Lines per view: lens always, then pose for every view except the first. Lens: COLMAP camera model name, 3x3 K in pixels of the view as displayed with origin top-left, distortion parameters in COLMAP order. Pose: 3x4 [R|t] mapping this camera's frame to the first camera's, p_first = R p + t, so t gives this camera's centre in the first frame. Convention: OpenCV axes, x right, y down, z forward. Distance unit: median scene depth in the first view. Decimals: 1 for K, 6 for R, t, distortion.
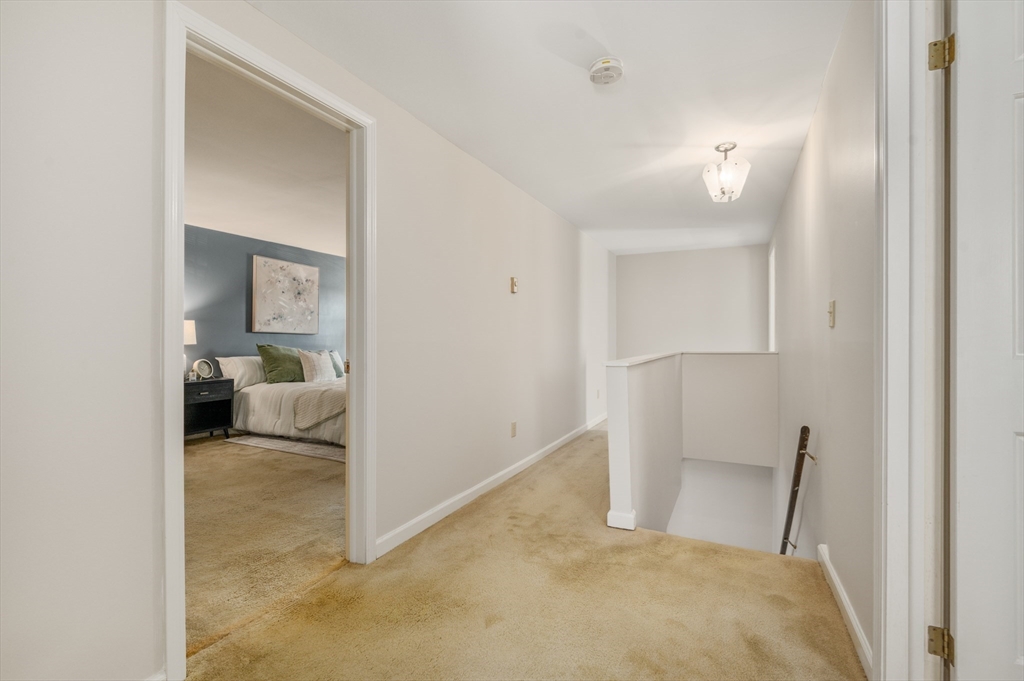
lens RADIAL K [[468.1, 0, 512.0], [0, 468.1, 340.5], [0, 0, 1]] dist [0.000868, -0.000238]
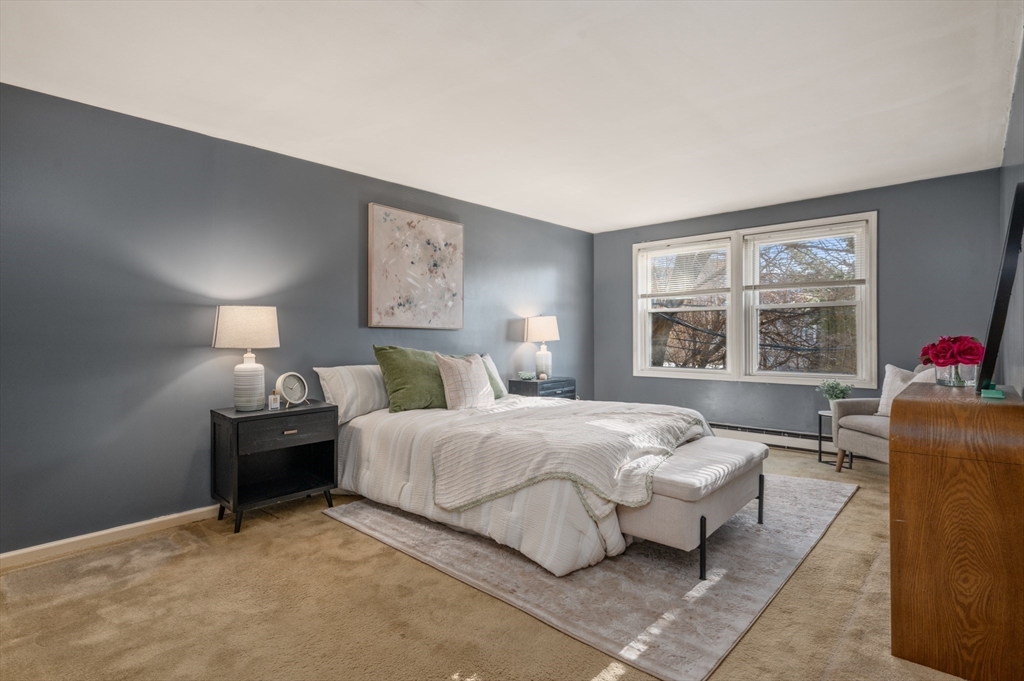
lens RADIAL K [[514.2, 0, 510.9], [0, 514.2, 334.6], [0, 0, 1]] dist [-0.001833, -0.000159]
pose [[0.964795, -0.008570, -0.262864, -0.191705], [0.008172, 0.999963, -0.002605, -0.003829], [0.262877, 0.000365, 0.964829, 0.390950]]
